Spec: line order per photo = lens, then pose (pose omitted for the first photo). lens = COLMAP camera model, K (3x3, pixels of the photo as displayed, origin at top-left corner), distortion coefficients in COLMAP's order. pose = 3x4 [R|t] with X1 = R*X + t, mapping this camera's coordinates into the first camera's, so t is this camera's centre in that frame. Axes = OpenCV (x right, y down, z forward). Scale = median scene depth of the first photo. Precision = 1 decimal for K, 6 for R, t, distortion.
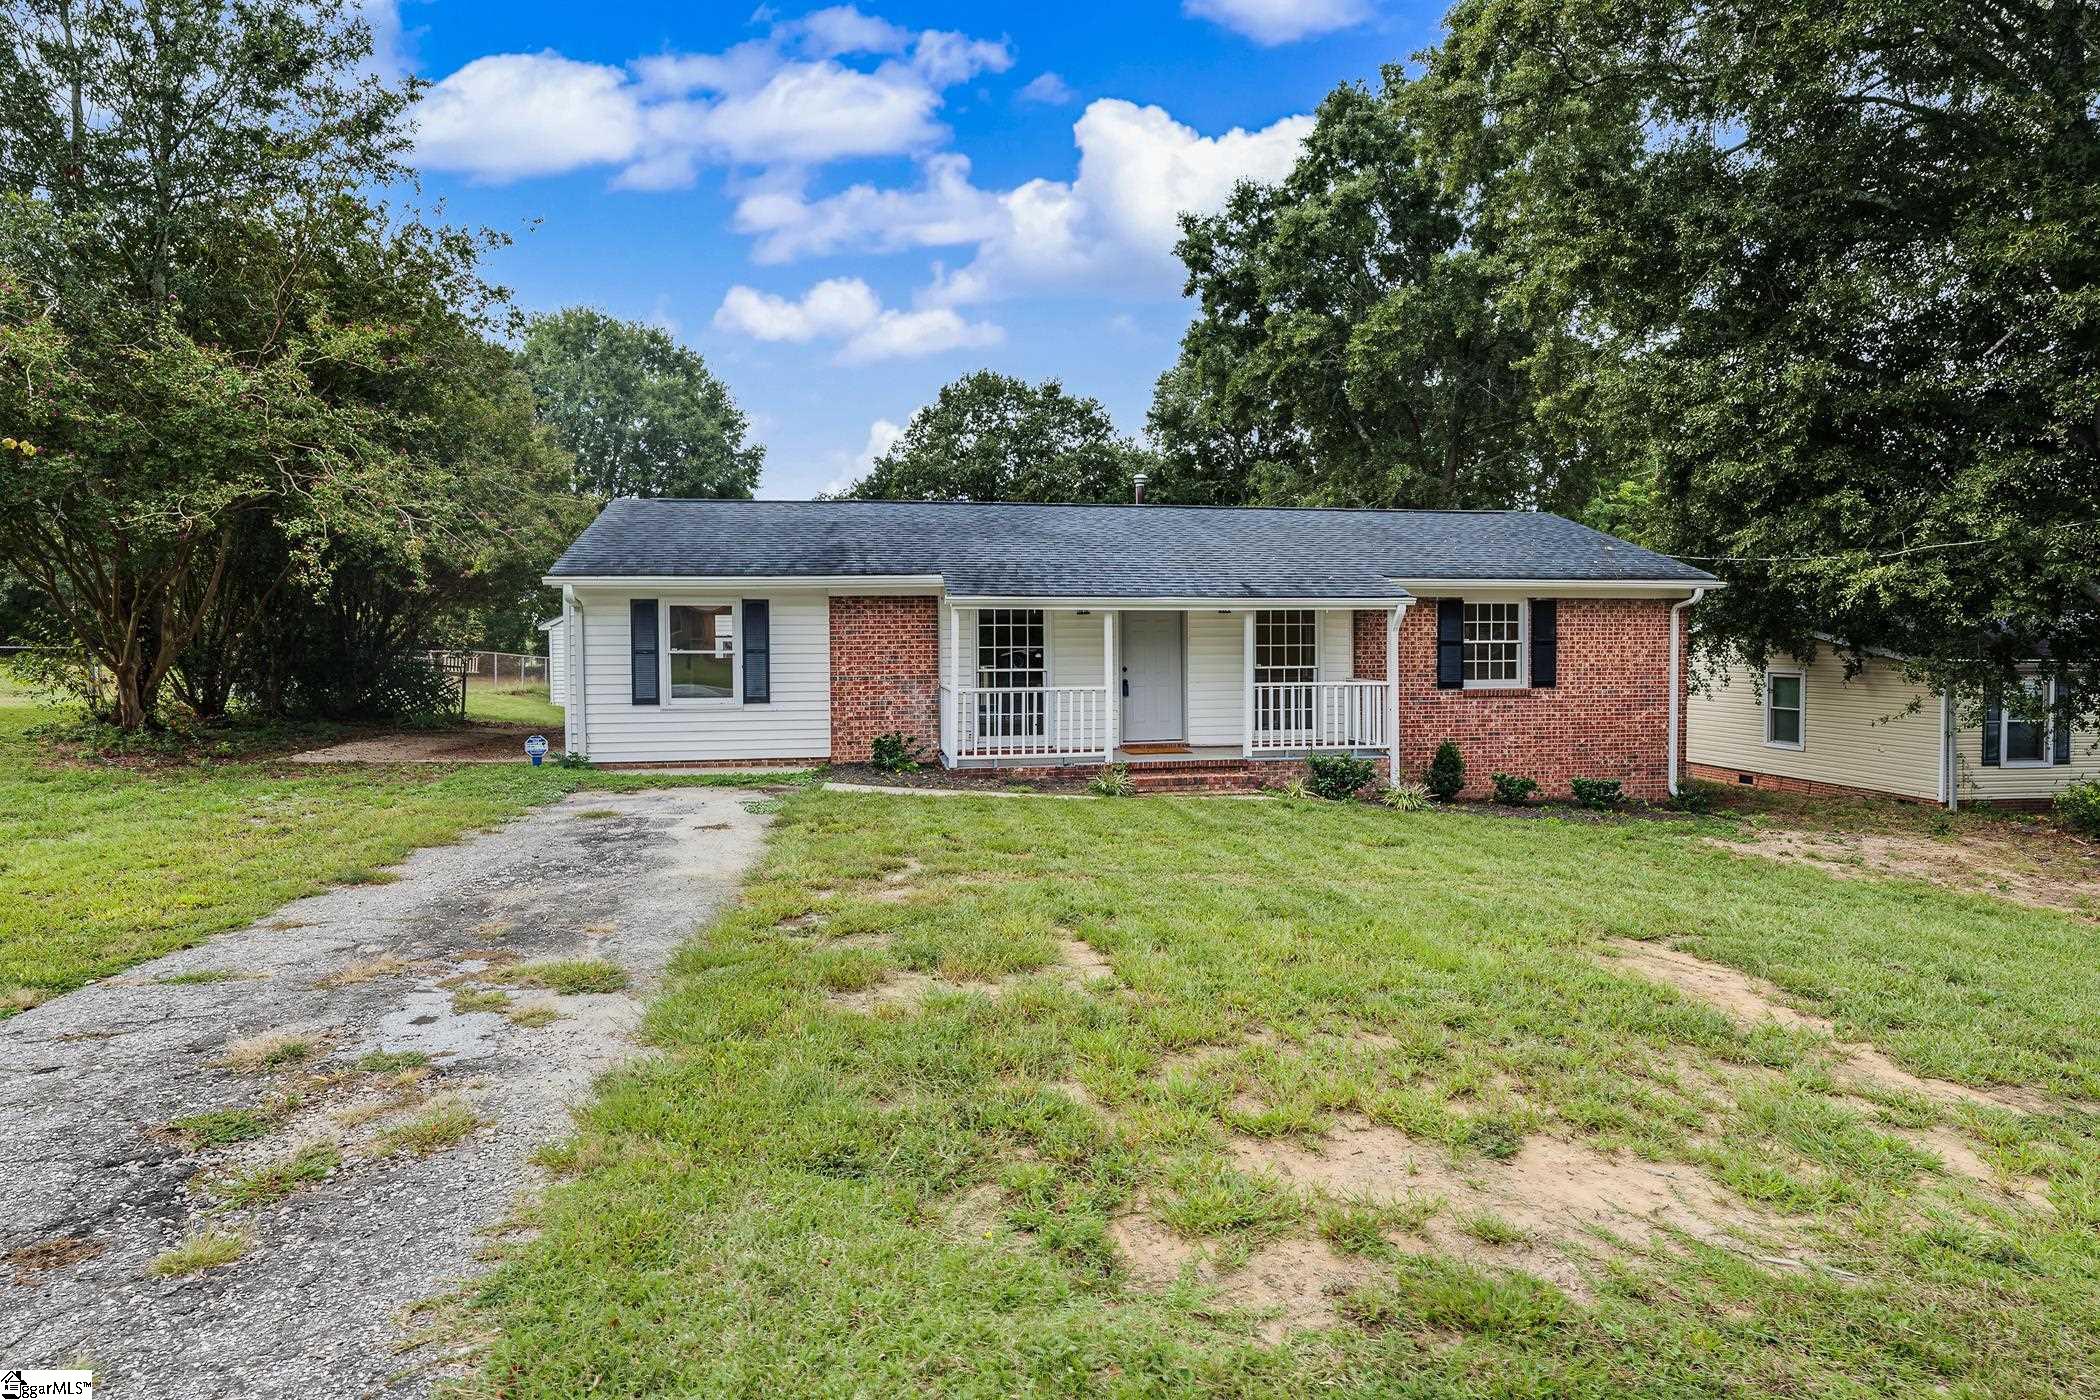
lens RADIAL K [[1145.3, 0, 1052.1], [0, 1145.3, 688.5], [0, 0, 1]] dist [-0.005892, 0.005024]
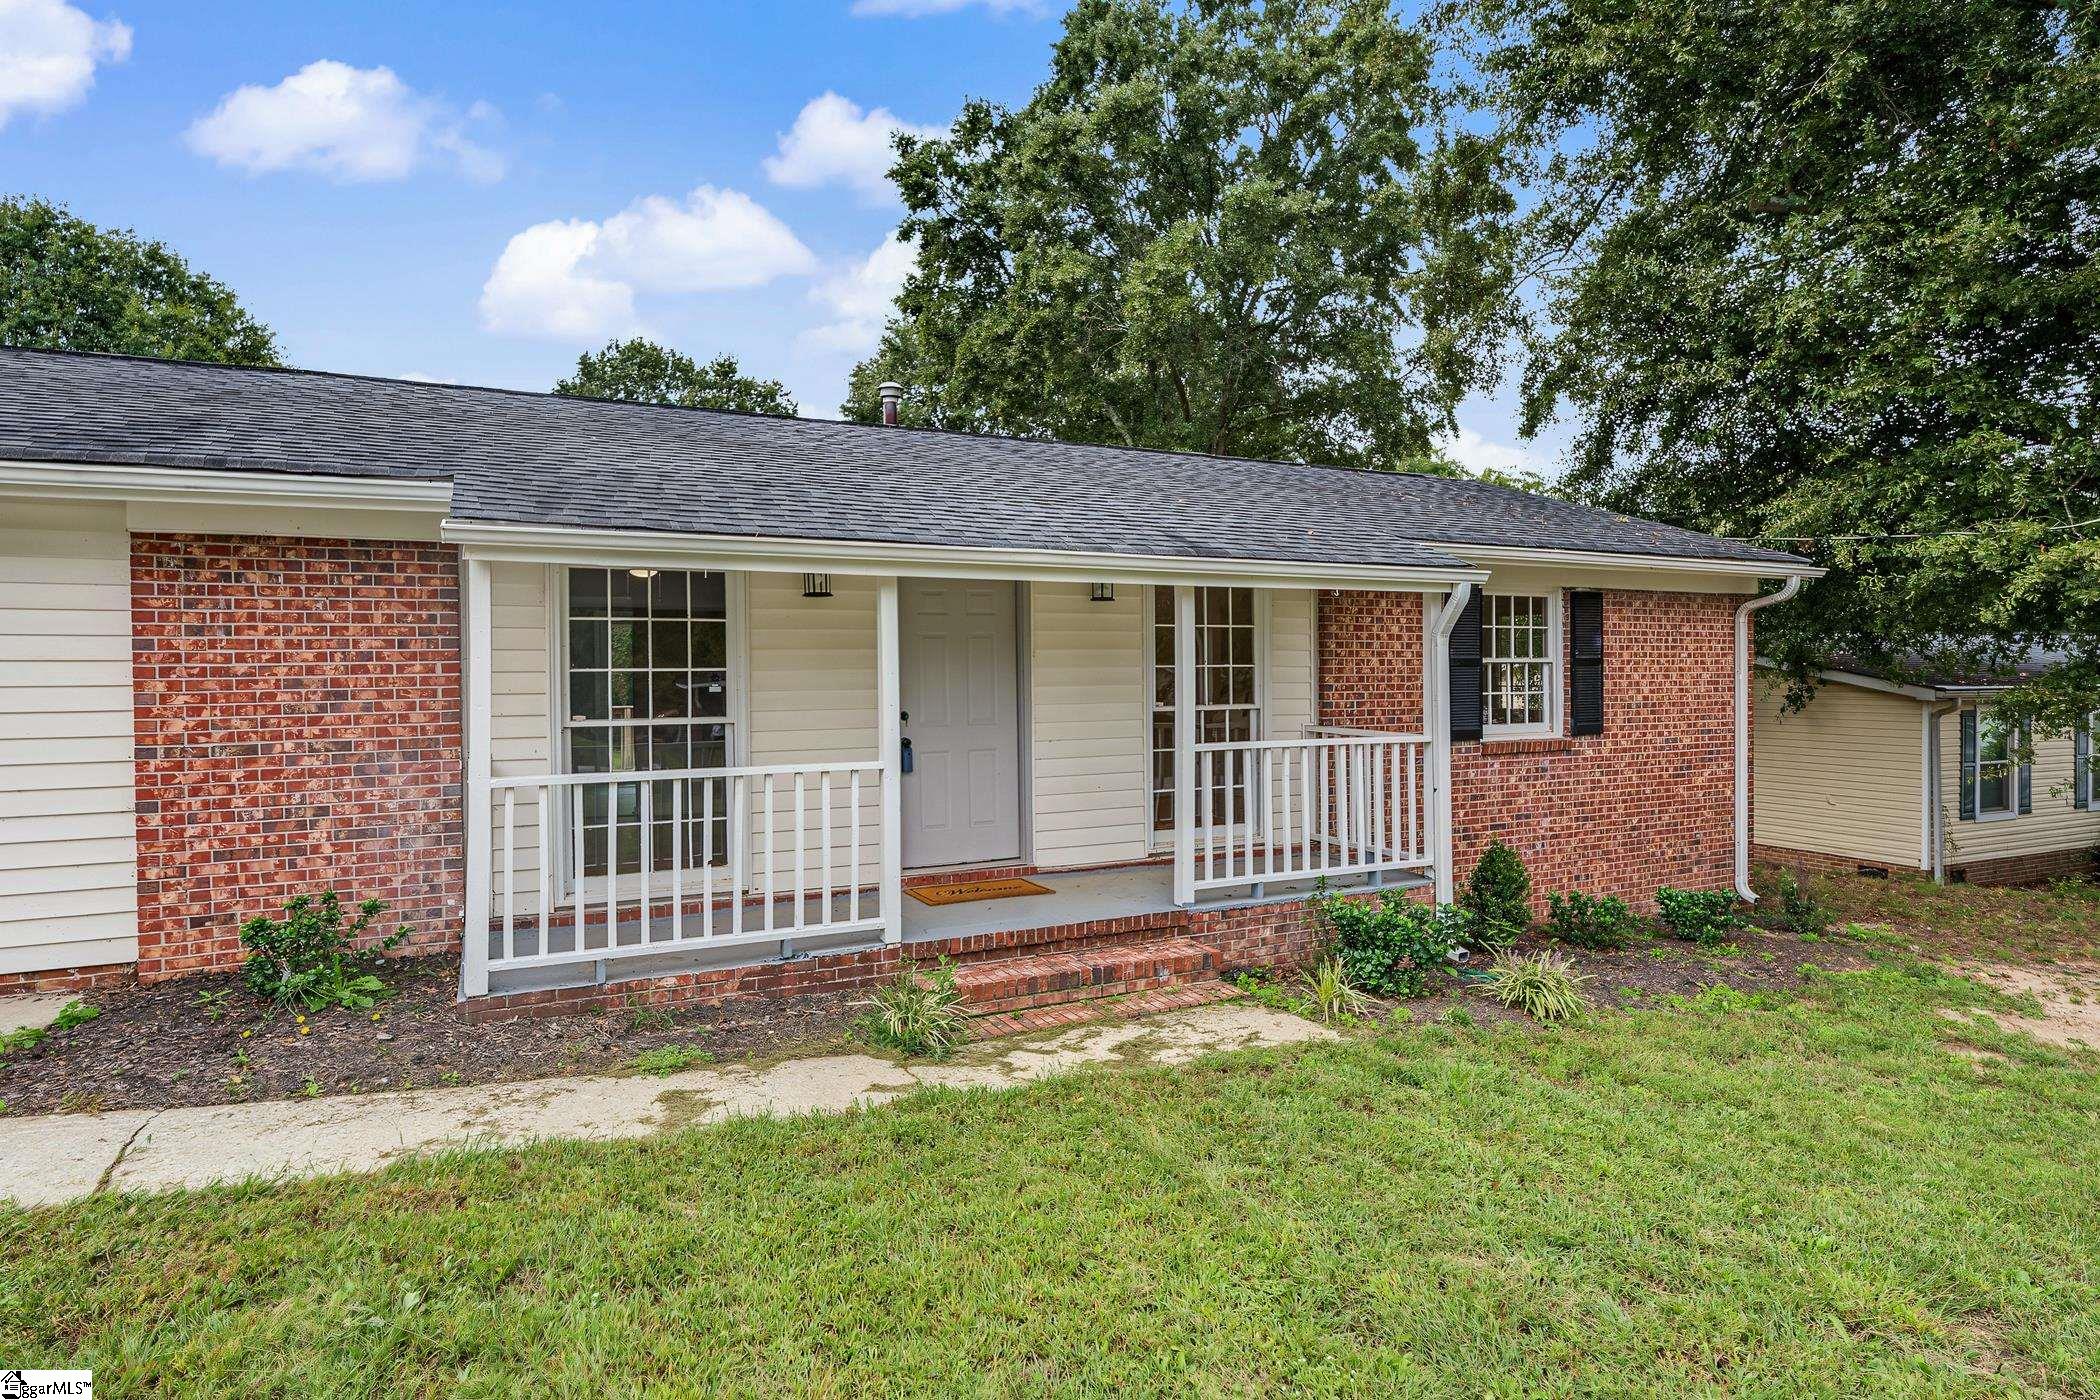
lens RADIAL K [[1145.3, 0, 1047.3], [0, 1145.3, 692.9], [0, 0, 1]] dist [-0.005892, 0.005024]
pose [[0.962638, -0.007469, 0.270690, -0.007368], [0.014612, 0.999596, -0.024383, -0.013178], [-0.270399, 0.027427, 0.962358, 0.496493]]
